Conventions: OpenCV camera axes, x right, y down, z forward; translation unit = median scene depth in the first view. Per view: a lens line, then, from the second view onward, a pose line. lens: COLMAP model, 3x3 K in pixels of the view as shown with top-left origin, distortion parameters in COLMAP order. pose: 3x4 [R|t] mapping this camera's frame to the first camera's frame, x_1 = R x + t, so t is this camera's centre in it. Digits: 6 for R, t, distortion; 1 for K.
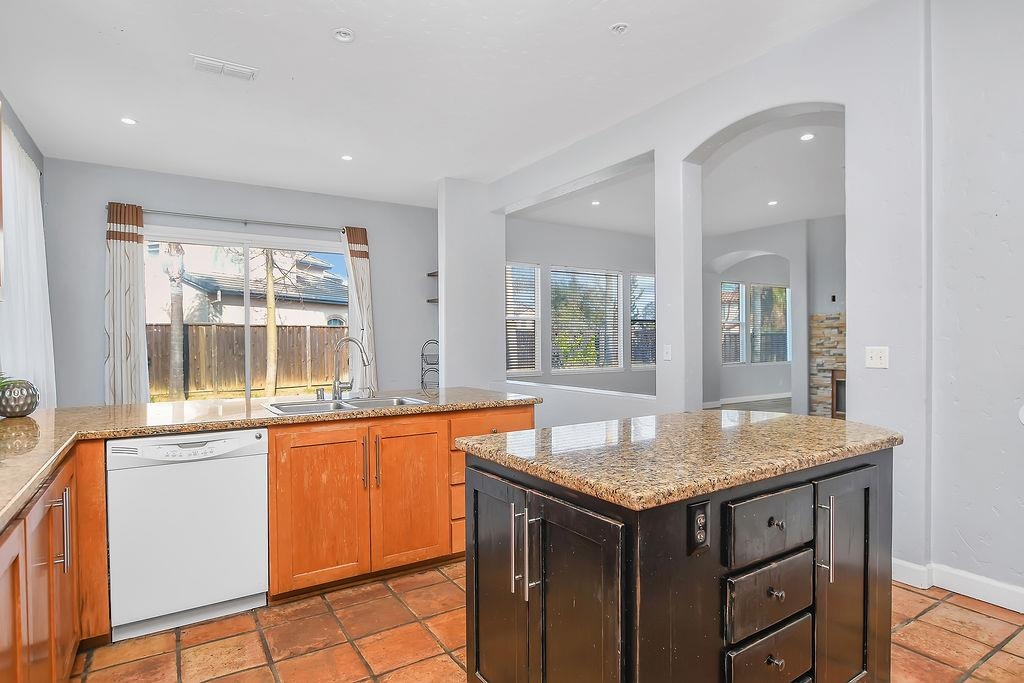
lens RADIAL K [[561.6, 0, 515.6], [0, 561.6, 342.7], [0, 0, 1]] dist [-0.026717, 0.001218]
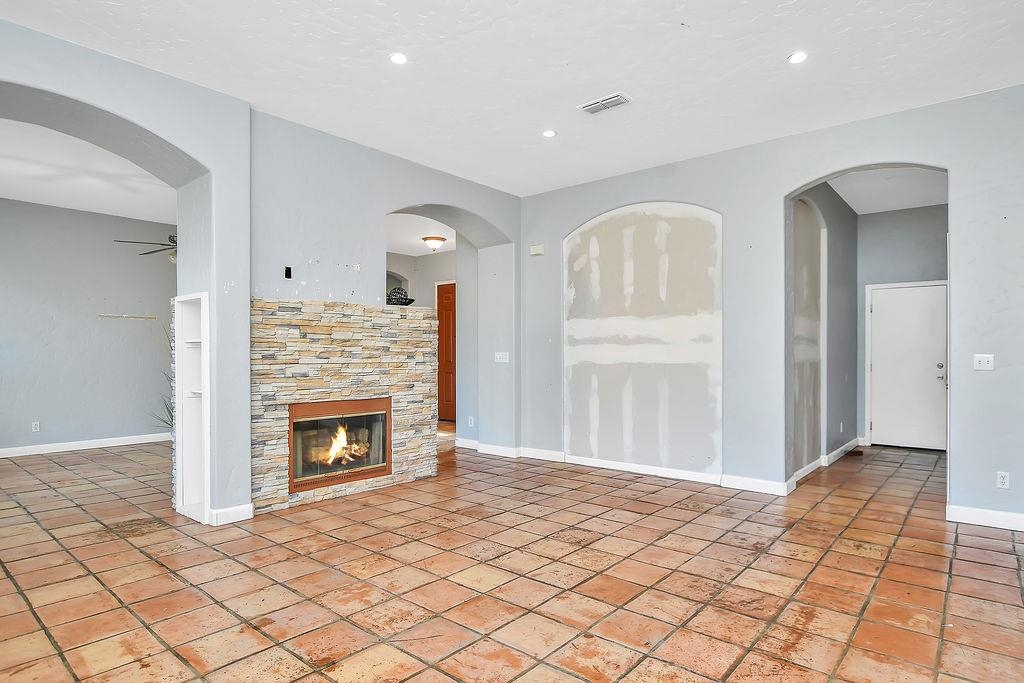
lens RADIAL K [[561.6, 0, 511.3], [0, 561.6, 344.3], [0, 0, 1]] dist [-0.026717, 0.001218]
pose [[-0.290156, 0.024013, 0.956678, -0.014304], [0.004023, 0.999707, -0.023873, 0.004498], [-0.956971, -0.003078, -0.290168, 0.939871]]
